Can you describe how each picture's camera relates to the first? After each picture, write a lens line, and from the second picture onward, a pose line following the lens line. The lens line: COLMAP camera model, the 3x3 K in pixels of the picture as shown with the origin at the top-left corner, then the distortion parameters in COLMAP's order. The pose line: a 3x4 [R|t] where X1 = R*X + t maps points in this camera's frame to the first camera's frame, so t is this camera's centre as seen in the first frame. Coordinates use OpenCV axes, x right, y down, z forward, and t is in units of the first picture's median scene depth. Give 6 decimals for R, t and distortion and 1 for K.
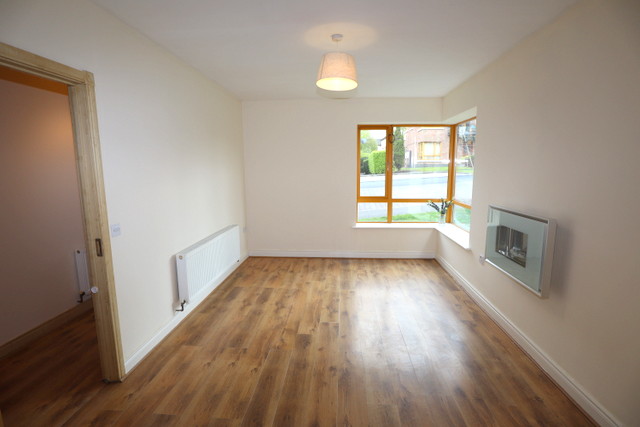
lens RADIAL K [[320.7, 0, 317.1], [0, 320.7, 218.1], [0, 0, 1]] dist [-0.033227, 0.003702]
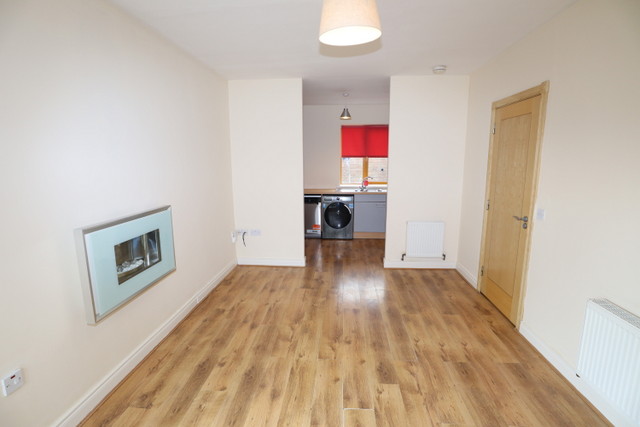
lens RADIAL K [[320.7, 0, 321.4], [0, 320.7, 217.8], [0, 0, 1]] dist [-0.033227, 0.003702]
pose [[-0.999889, 0.011834, -0.009072, 0.086615], [0.008108, 0.942086, 0.335273, -0.183071], [0.012515, 0.335162, -0.942077, 1.125819]]
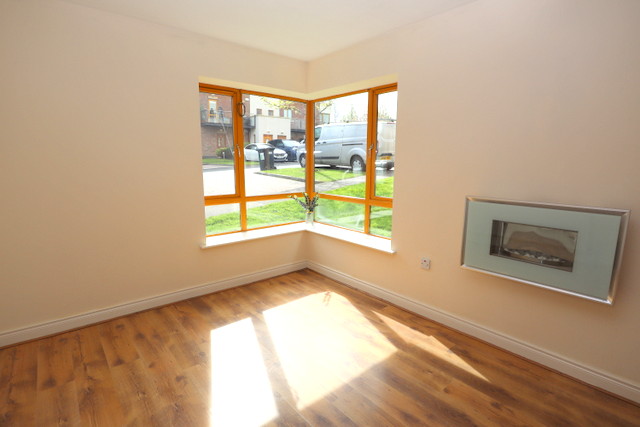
lens RADIAL K [[320.7, 0, 322.5], [0, 320.7, 218.5], [0, 0, 1]] dist [-0.033227, 0.003702]
pose [[0.705444, -0.111762, 0.699898, -0.194082], [0.097537, 0.993402, 0.060319, -0.051571], [-0.702022, 0.025715, 0.711691, 0.509377]]
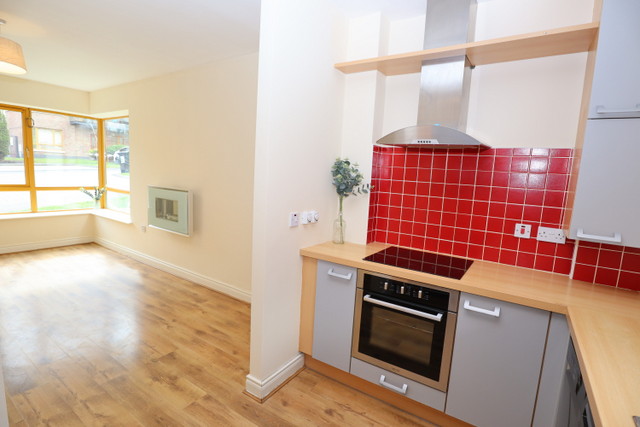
lens RADIAL K [[320.7, 0, 322.9], [0, 320.7, 215.6], [0, 0, 1]] dist [-0.033227, 0.003702]
pose [[0.481568, -0.077679, 0.872959, -0.224757], [0.076696, 0.995978, 0.046317, 0.061786], [-0.873046, 0.044647, 0.485589, -0.242158]]
